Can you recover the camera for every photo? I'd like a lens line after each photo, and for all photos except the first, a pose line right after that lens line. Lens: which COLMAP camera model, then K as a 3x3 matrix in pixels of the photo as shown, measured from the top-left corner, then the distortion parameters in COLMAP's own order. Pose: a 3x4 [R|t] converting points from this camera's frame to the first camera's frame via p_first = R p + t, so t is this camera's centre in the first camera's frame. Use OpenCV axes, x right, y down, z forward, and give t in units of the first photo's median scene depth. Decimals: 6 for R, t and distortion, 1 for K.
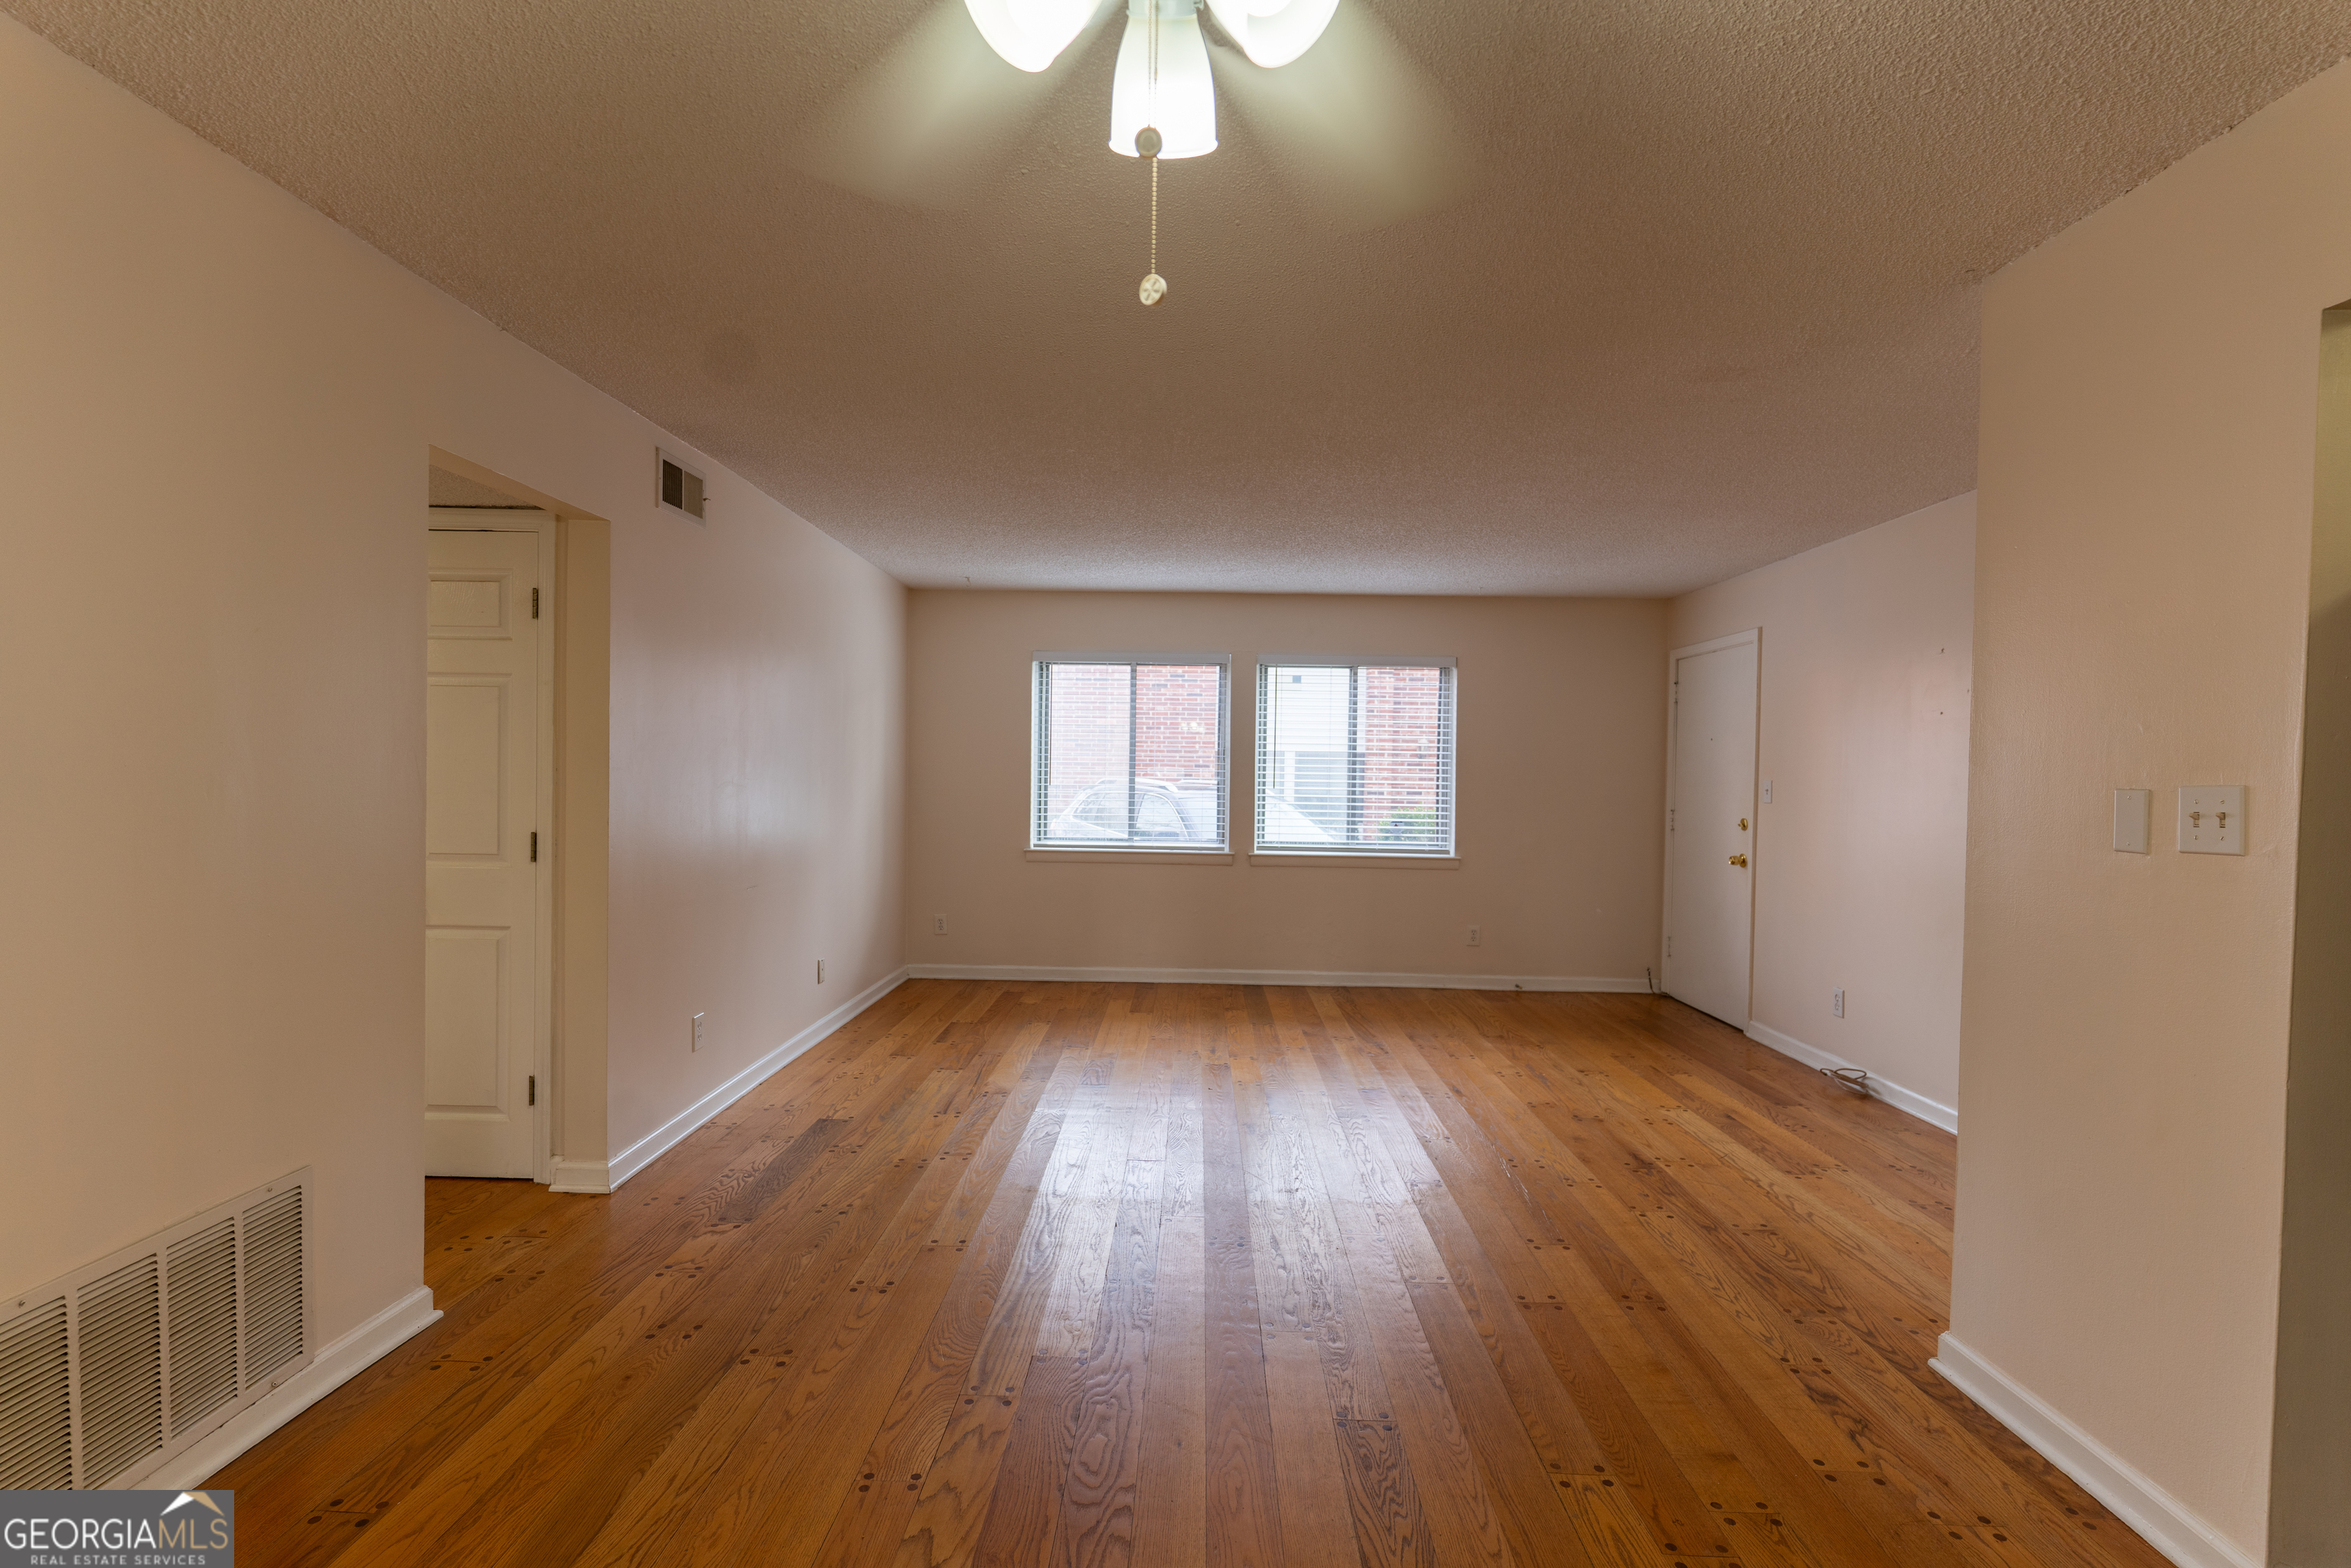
lens RADIAL K [[1110.8, 0, 1169.6], [0, 1110.8, 778.3], [0, 0, 1]] dist [0.004475, -0.001583]
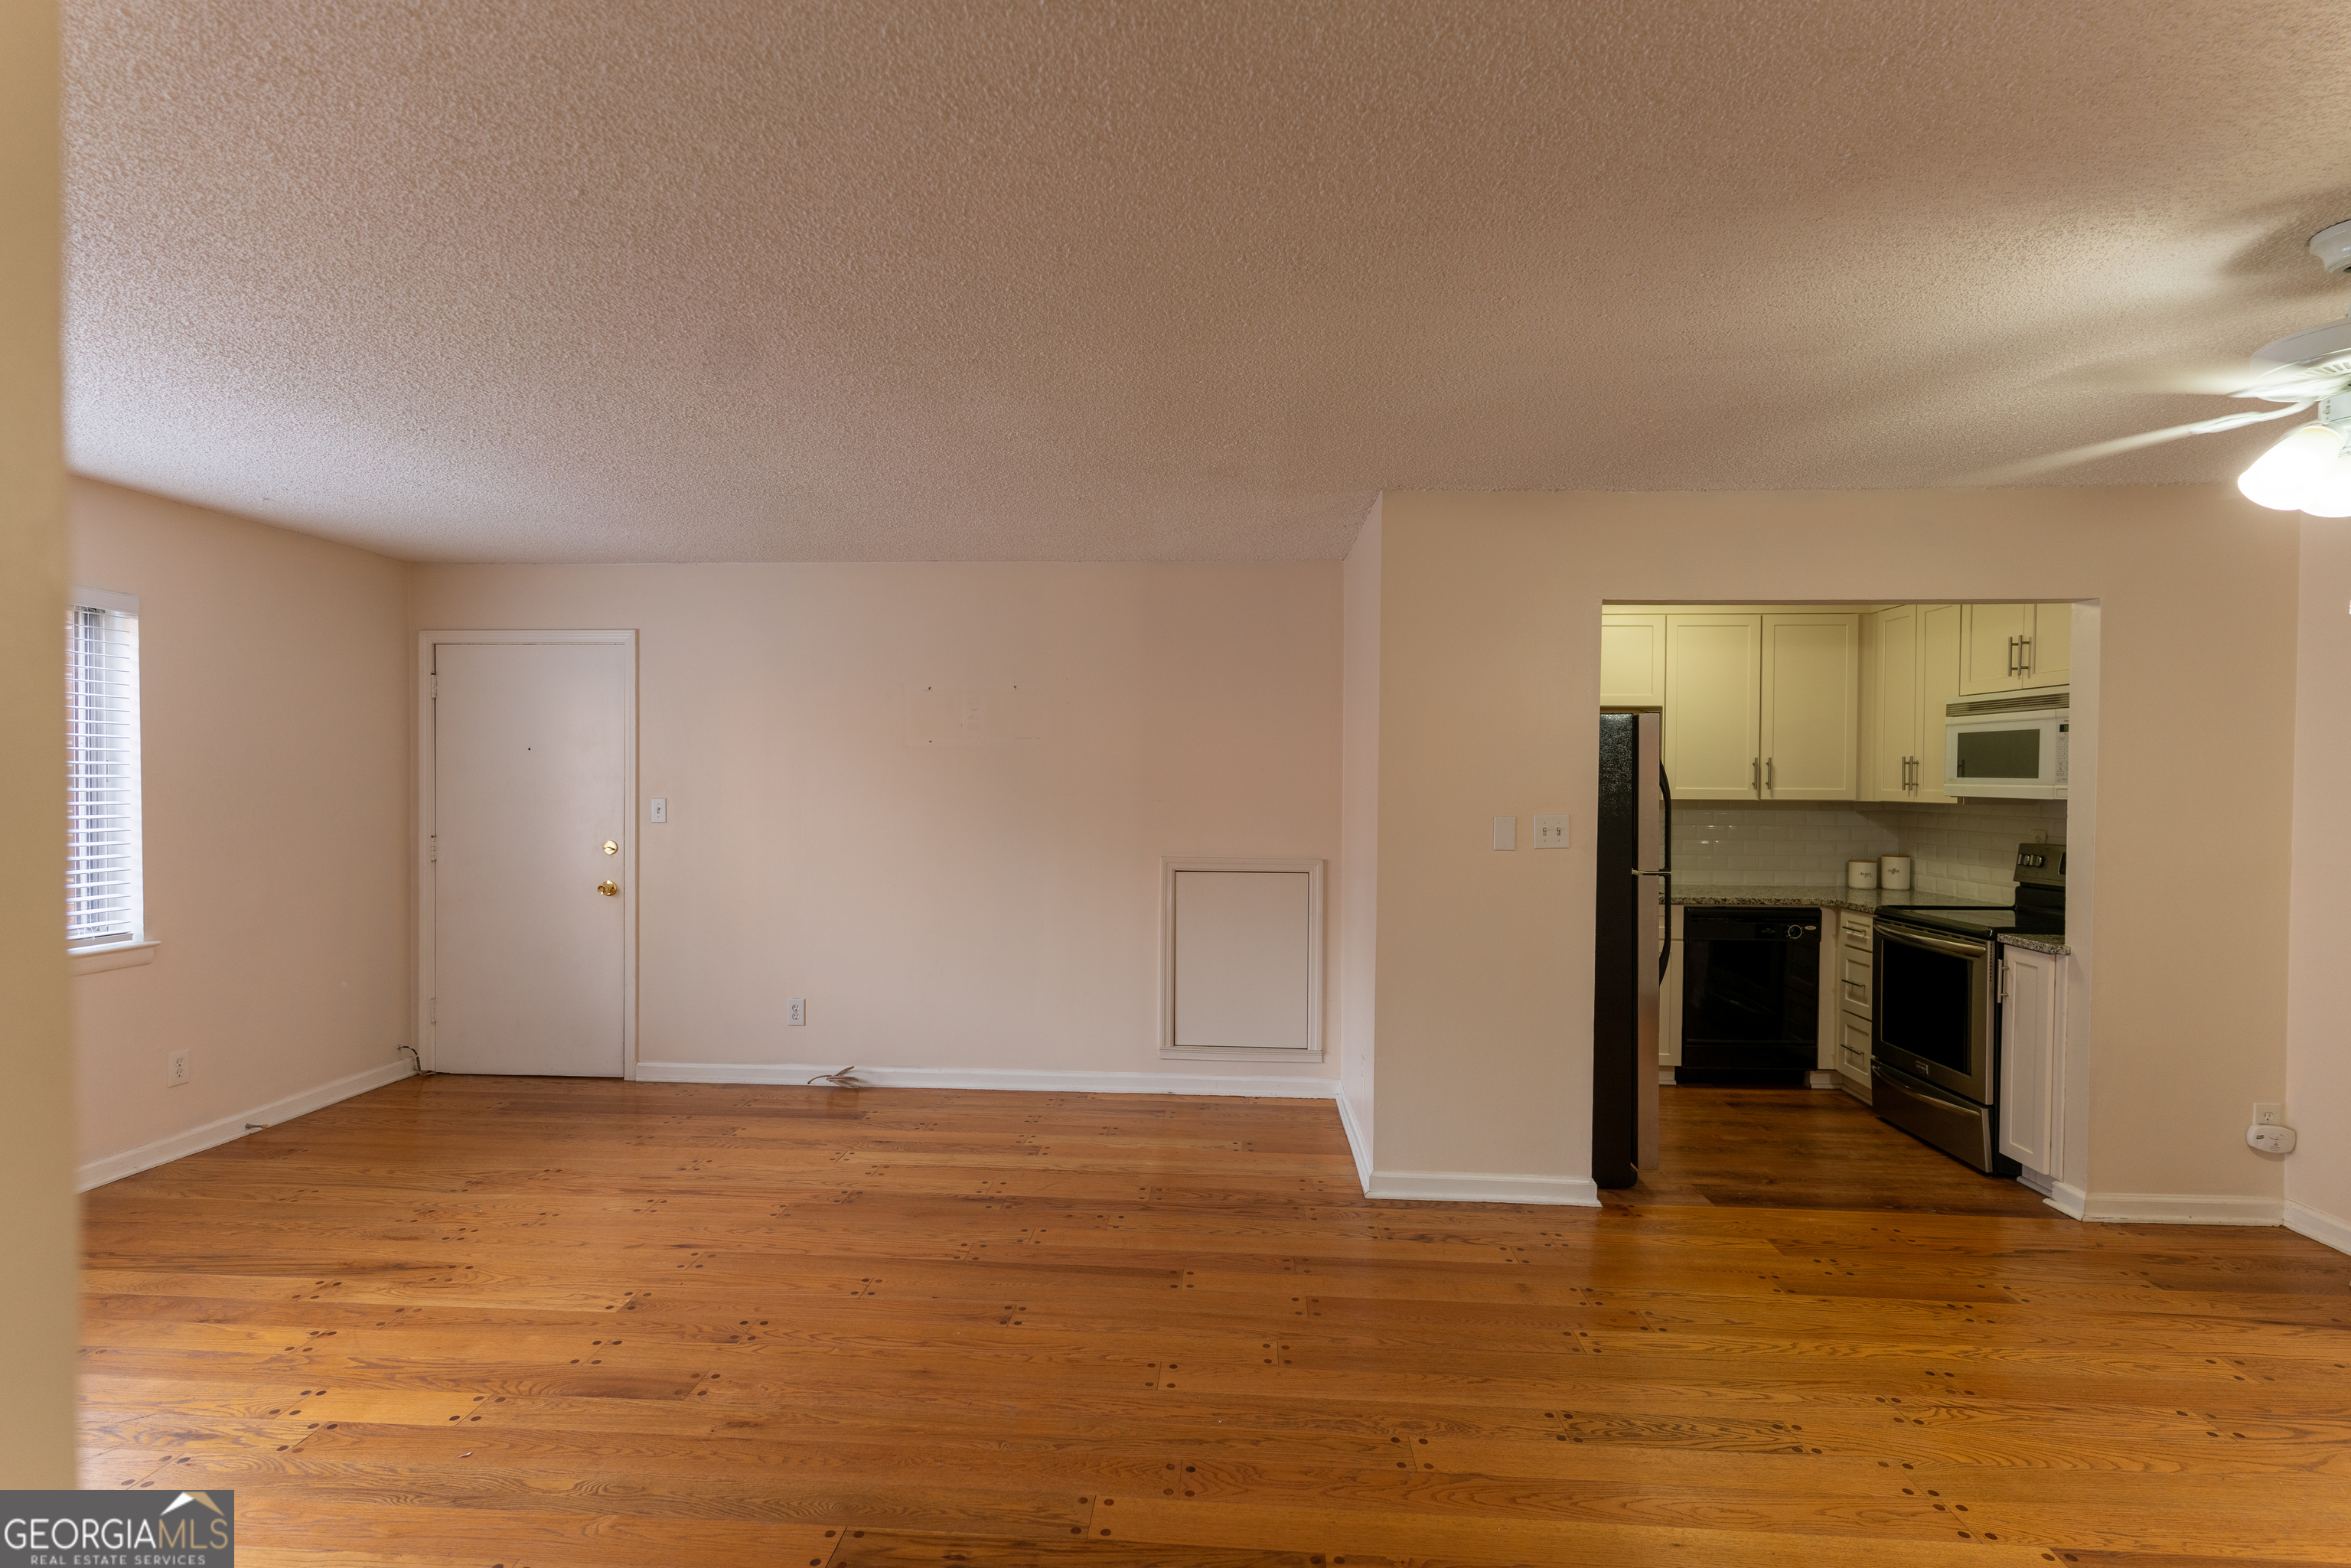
lens RADIAL K [[1110.8, 0, 1169.6], [0, 1110.8, 791.3], [0, 0, 1]] dist [0.004475, -0.001583]
pose [[0.042102, -0.030306, 0.998654, -0.416692], [-0.000826, 0.999538, 0.030368, -0.036657], [-0.999113, -0.002103, 0.042057, 0.610334]]
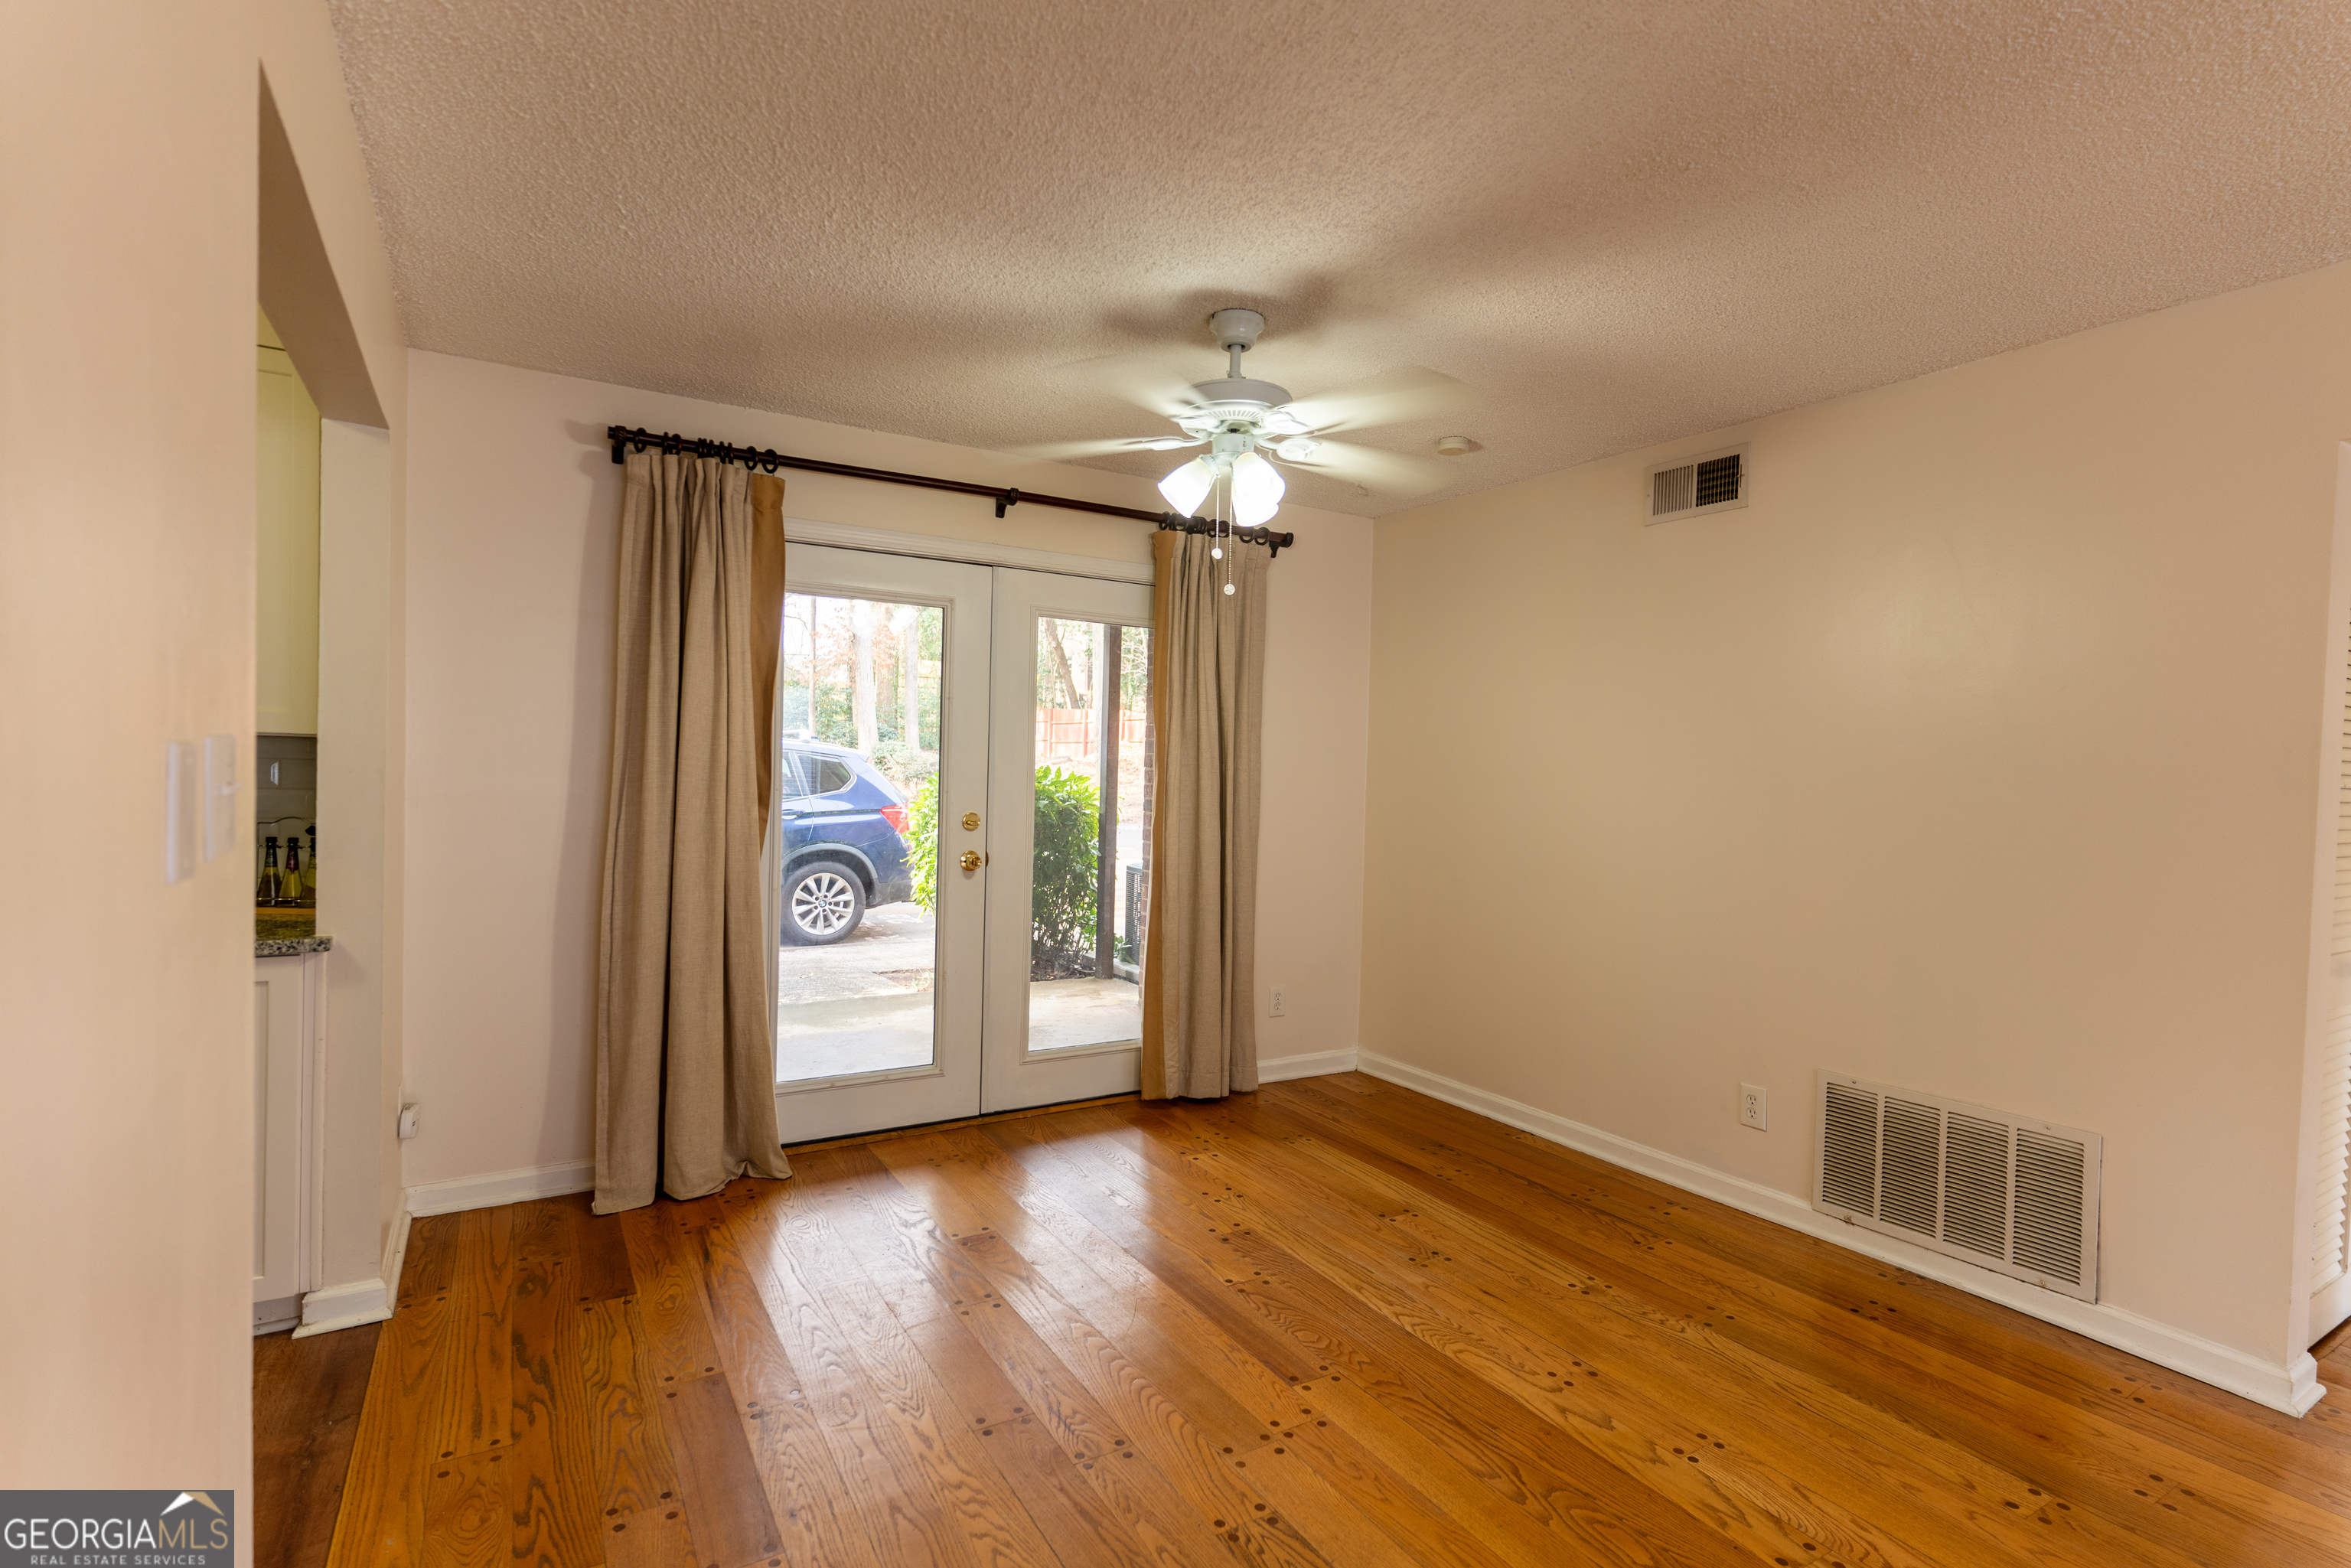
lens RADIAL K [[1110.8, 0, 1170.4], [0, 1110.8, 787.4], [0, 0, 1]] dist [0.004475, -0.001583]
pose [[-0.843877, -0.027607, -0.535825, 0.314372], [-0.039336, 0.999171, 0.010471, 0.003382], [0.535092, 0.029913, -0.844264, 0.661742]]
